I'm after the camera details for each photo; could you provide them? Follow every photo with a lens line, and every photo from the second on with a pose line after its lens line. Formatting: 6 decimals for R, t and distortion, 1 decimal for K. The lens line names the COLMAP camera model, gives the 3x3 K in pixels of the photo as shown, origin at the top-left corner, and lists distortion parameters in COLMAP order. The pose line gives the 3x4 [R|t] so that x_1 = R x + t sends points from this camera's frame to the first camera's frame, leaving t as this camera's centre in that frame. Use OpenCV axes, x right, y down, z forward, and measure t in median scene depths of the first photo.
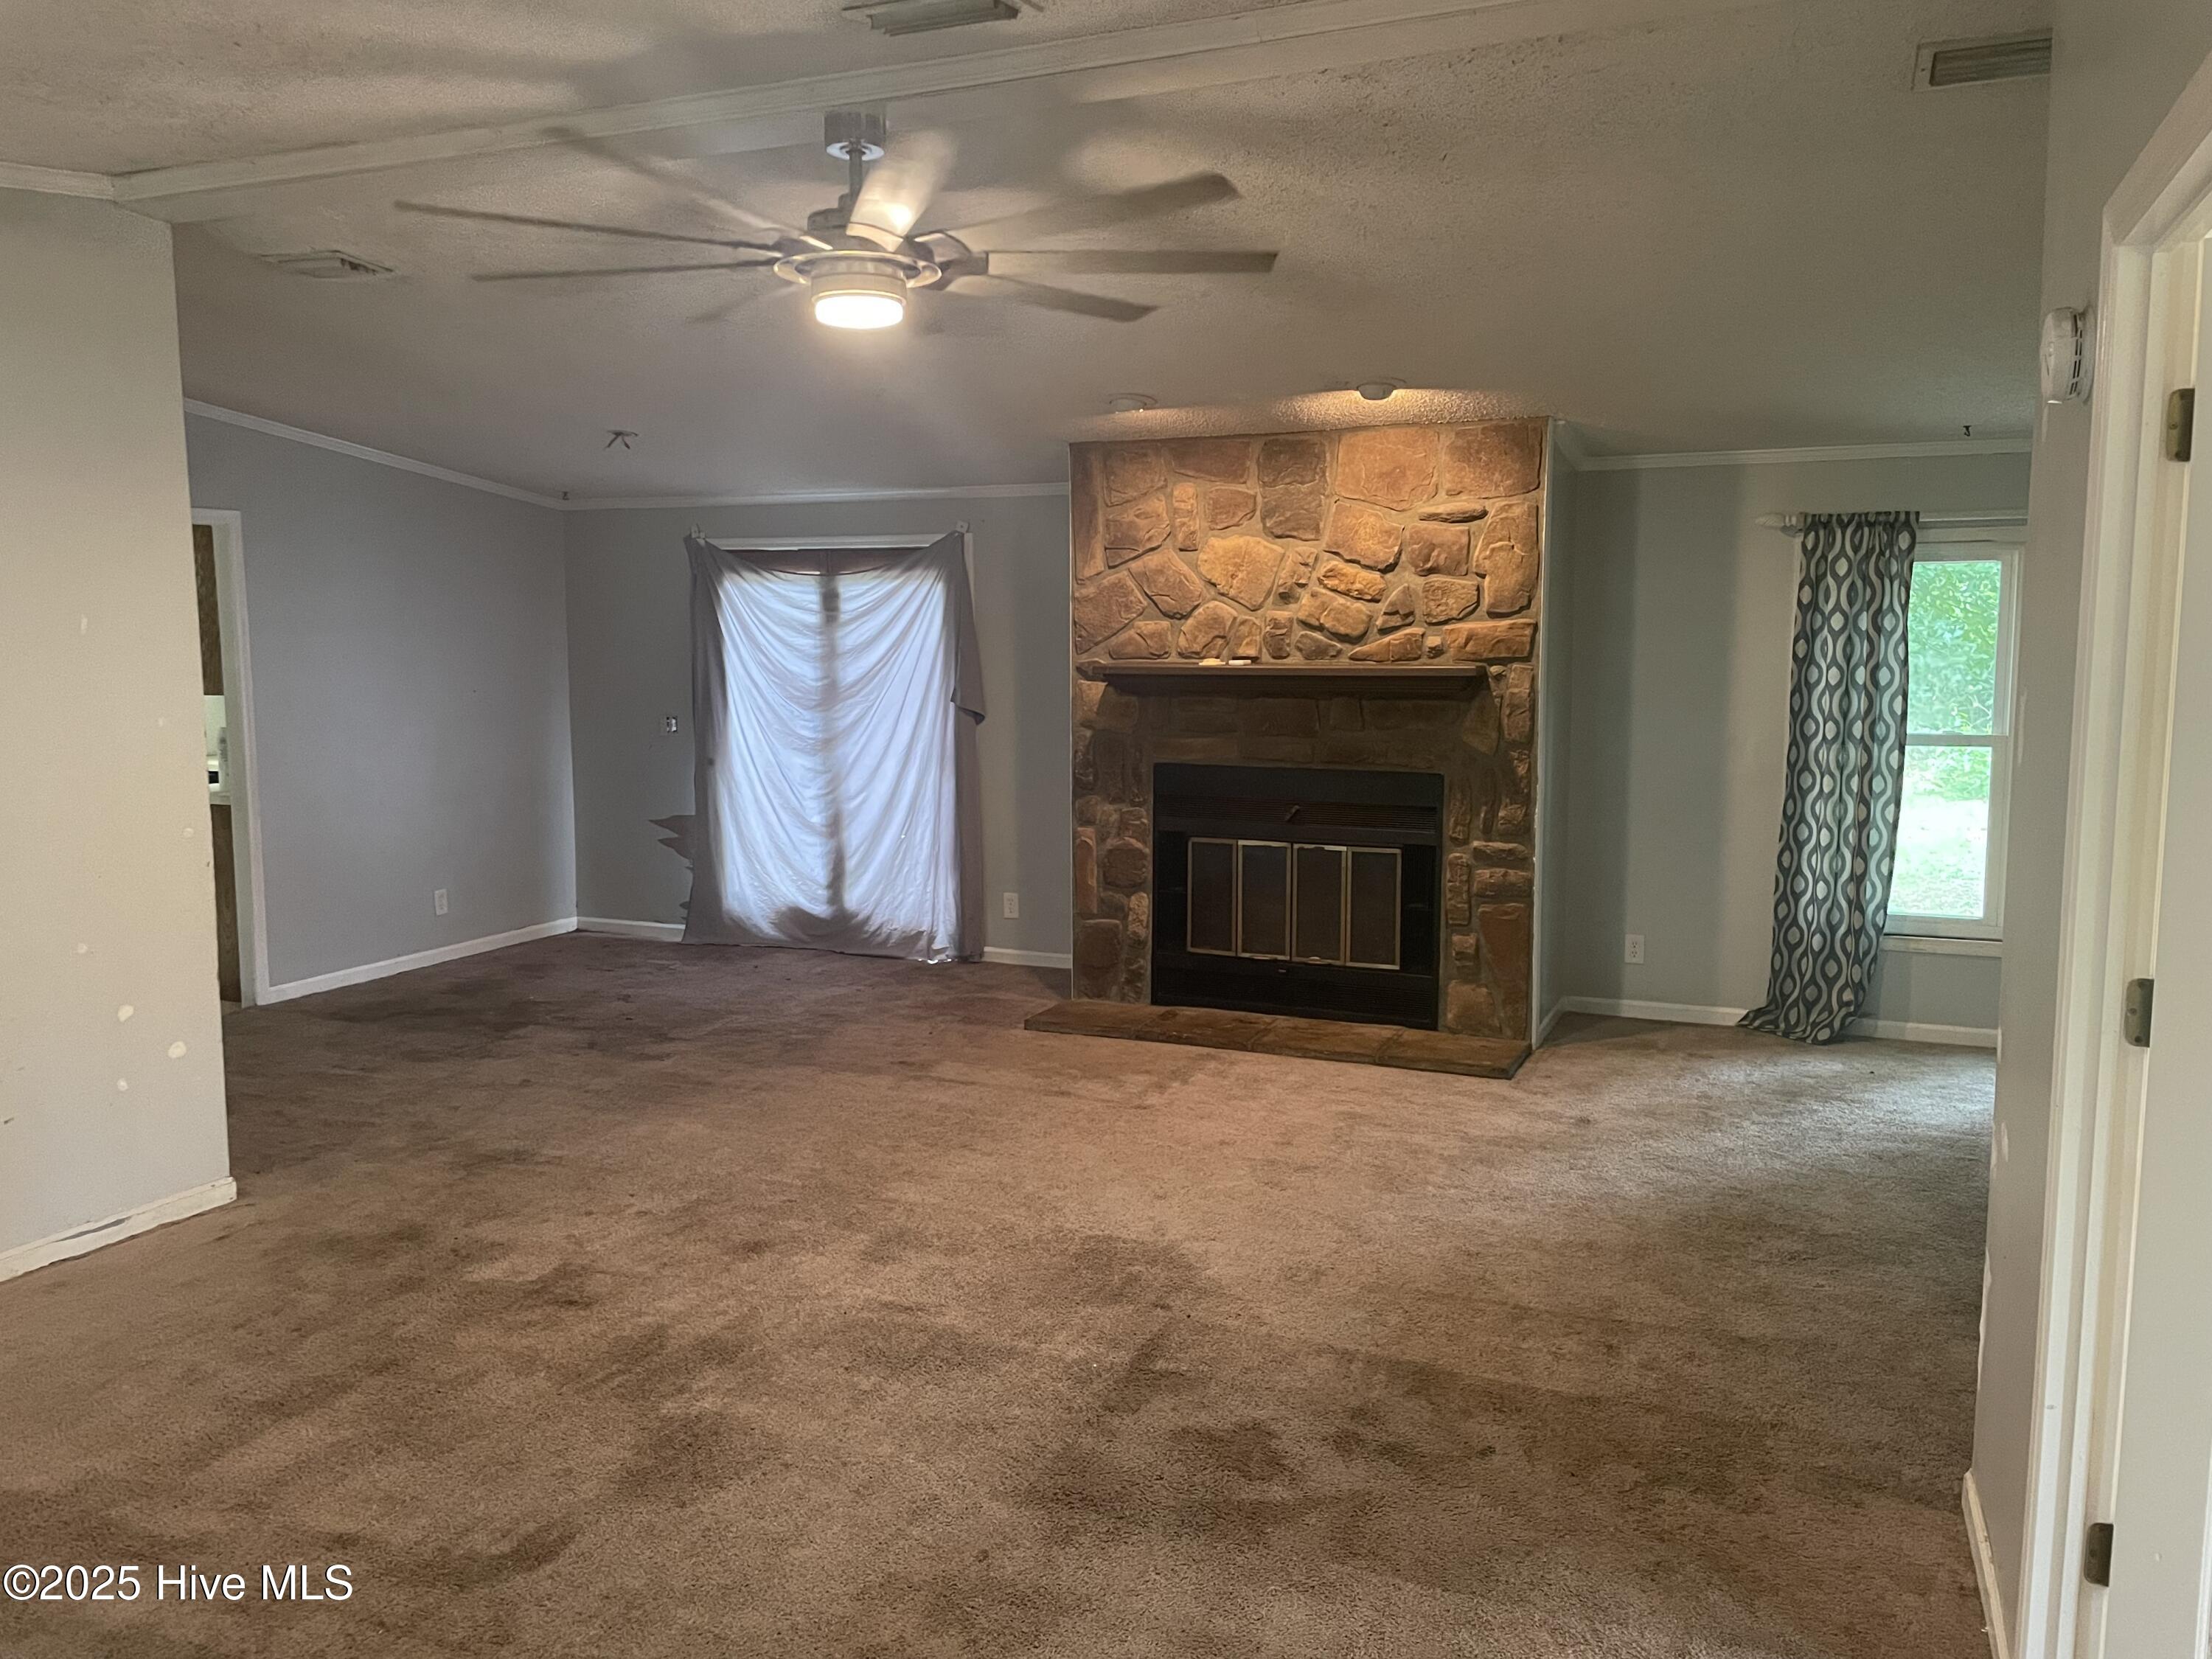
lens RADIAL K [[1665.9, 0, 1117.2], [0, 1665.9, 834.7], [0, 0, 1]] dist [0.082651, -0.099020]
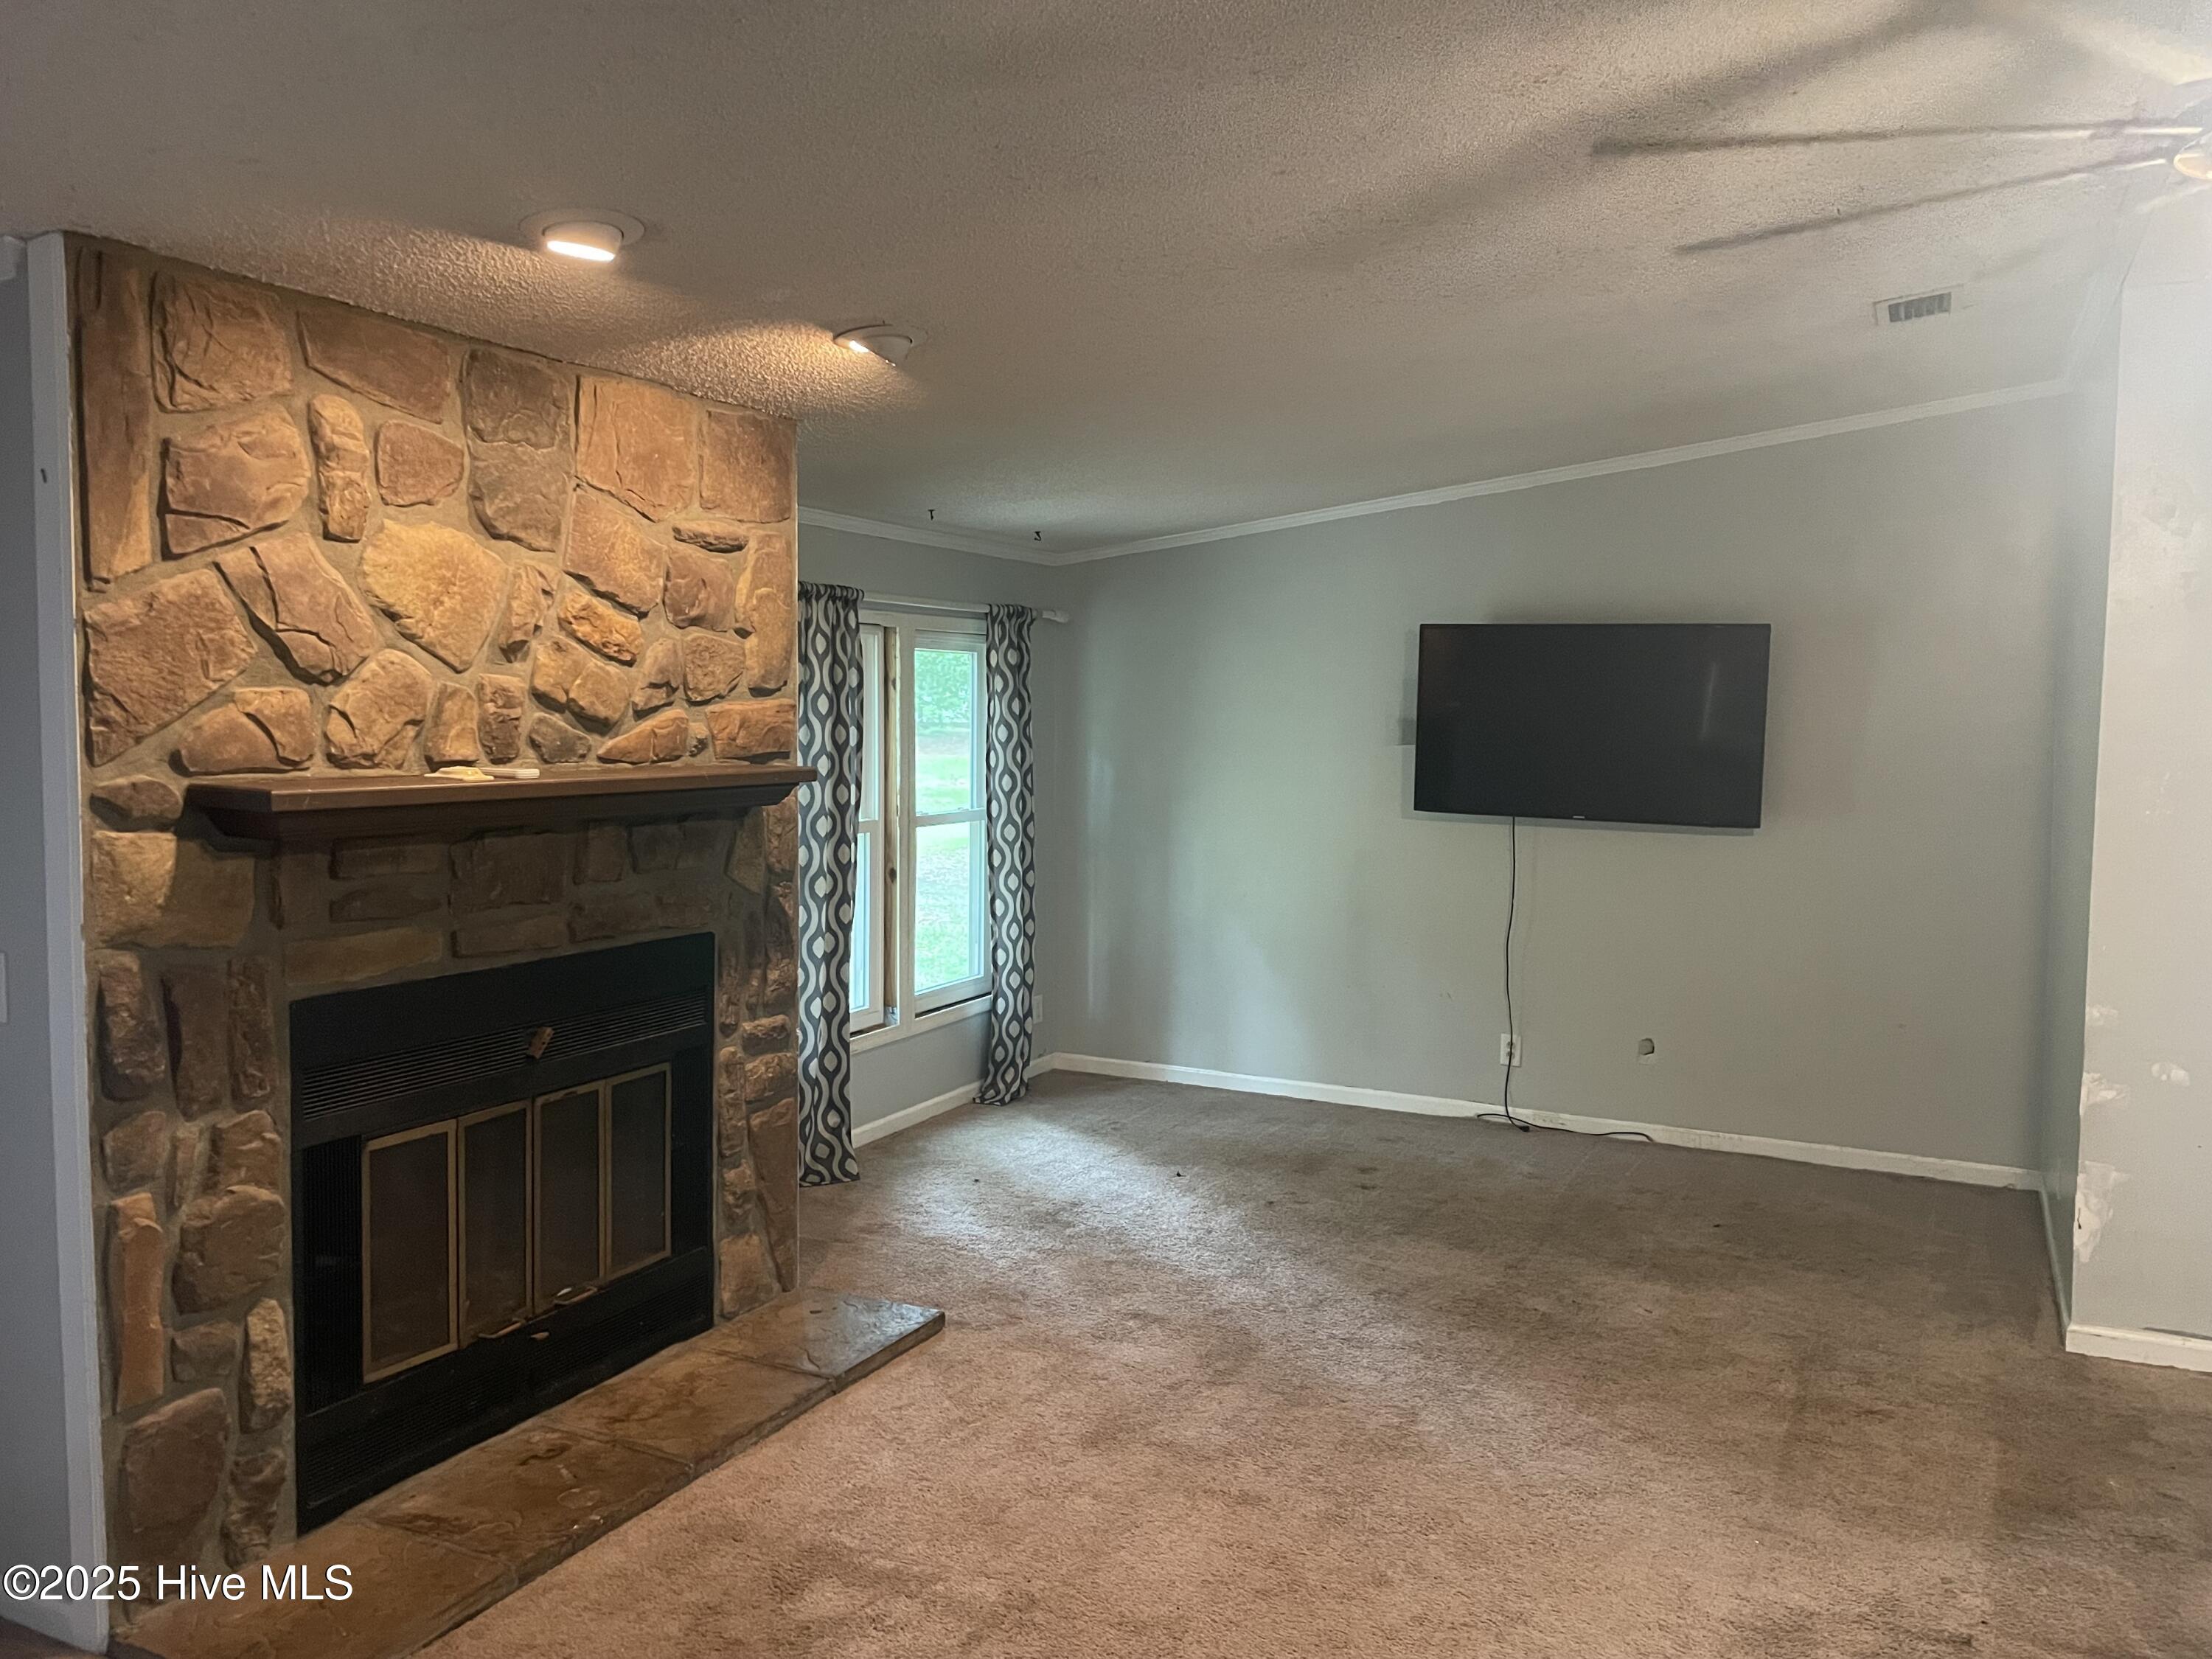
lens RADIAL K [[1665.9, 0, 1105.7], [0, 1665.9, 820.8], [0, 0, 1]] dist [0.082651, -0.099020]
pose [[0.056085, -0.066234, 0.996227, -0.435417], [0.105617, 0.992592, 0.060047, -0.100139], [-0.992824, 0.101850, 0.062665, 0.784363]]
